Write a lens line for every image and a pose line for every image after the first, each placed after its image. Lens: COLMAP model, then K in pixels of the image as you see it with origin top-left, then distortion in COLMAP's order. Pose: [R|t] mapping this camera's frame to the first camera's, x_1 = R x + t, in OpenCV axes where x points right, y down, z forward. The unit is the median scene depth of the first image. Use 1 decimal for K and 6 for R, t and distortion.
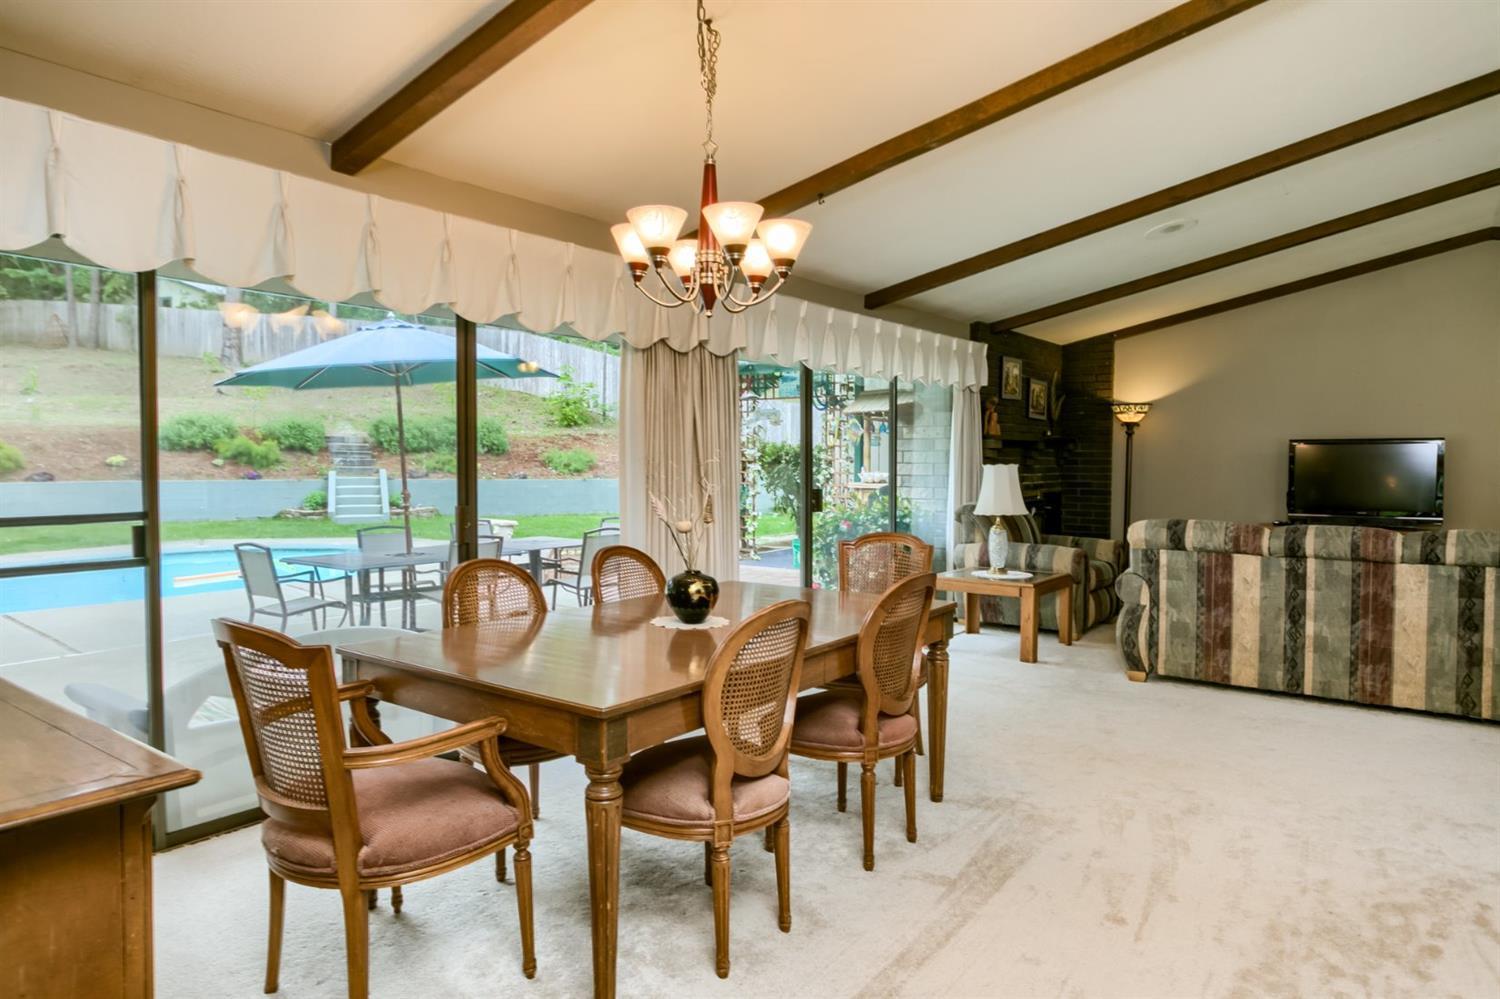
lens RADIAL K [[934.0, 0, 748.7], [0, 934.0, 498.2], [0, 0, 1]] dist [-0.001546, -0.000142]
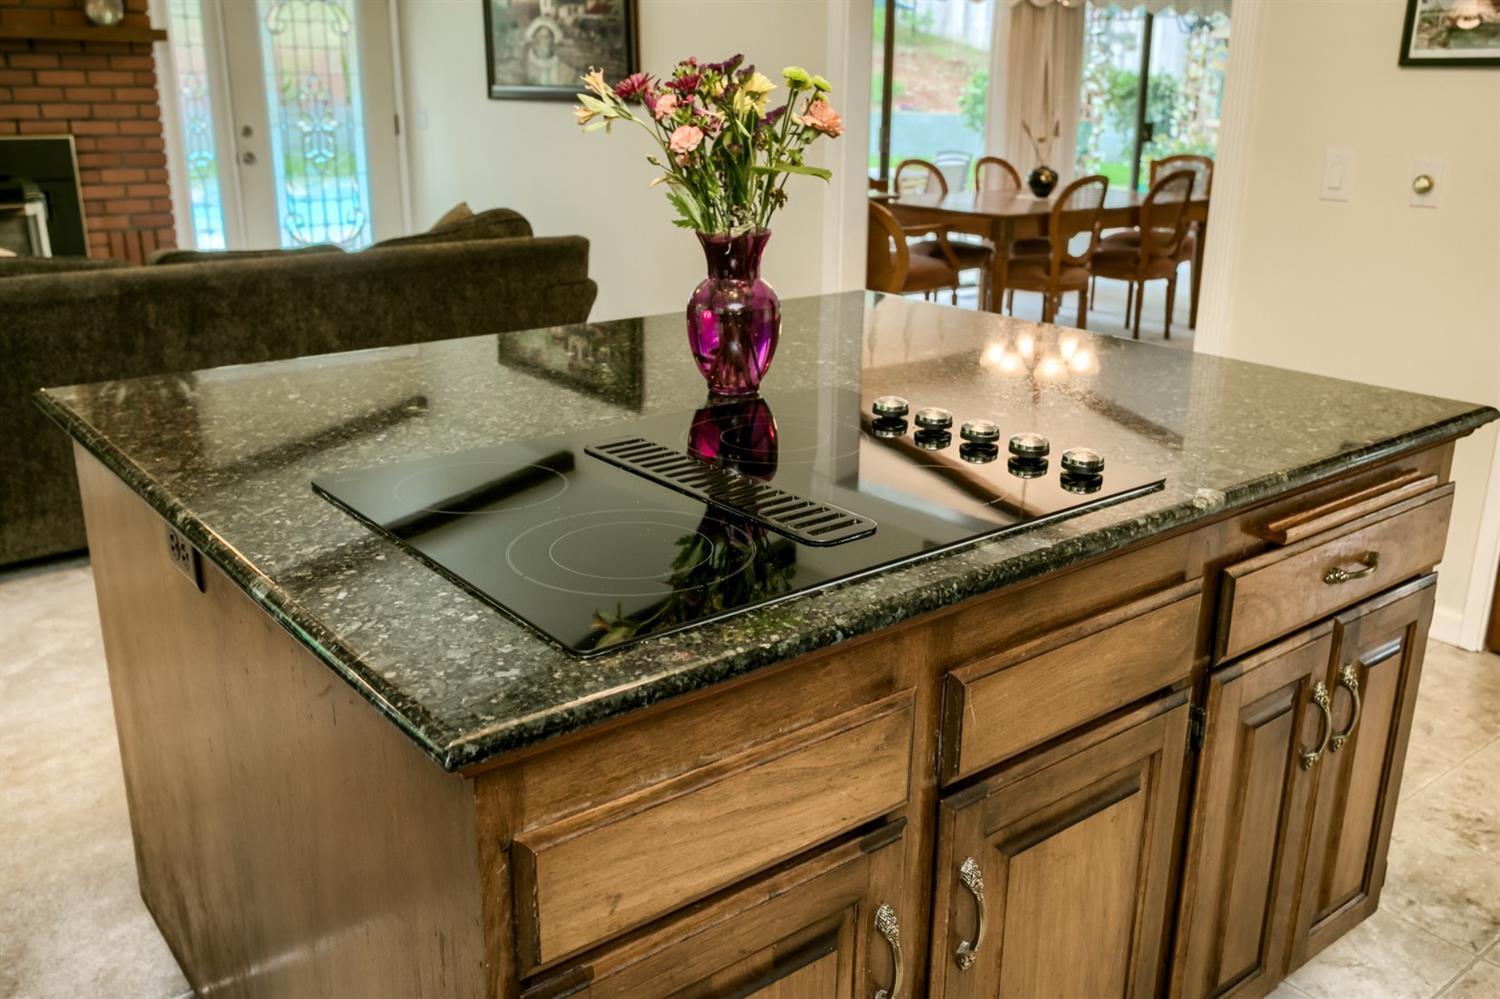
lens RADIAL K [[1319.4, 0, 750.6], [0, 1319.4, 497.5], [0, 0, 1]] dist [-0.011022, -0.000951]
pose [[0.968713, 0.084646, -0.233301, 0.007915], [-0.021249, 0.964876, 0.261845, 0.010214], [0.247271, -0.248695, 0.936487, -0.359219]]
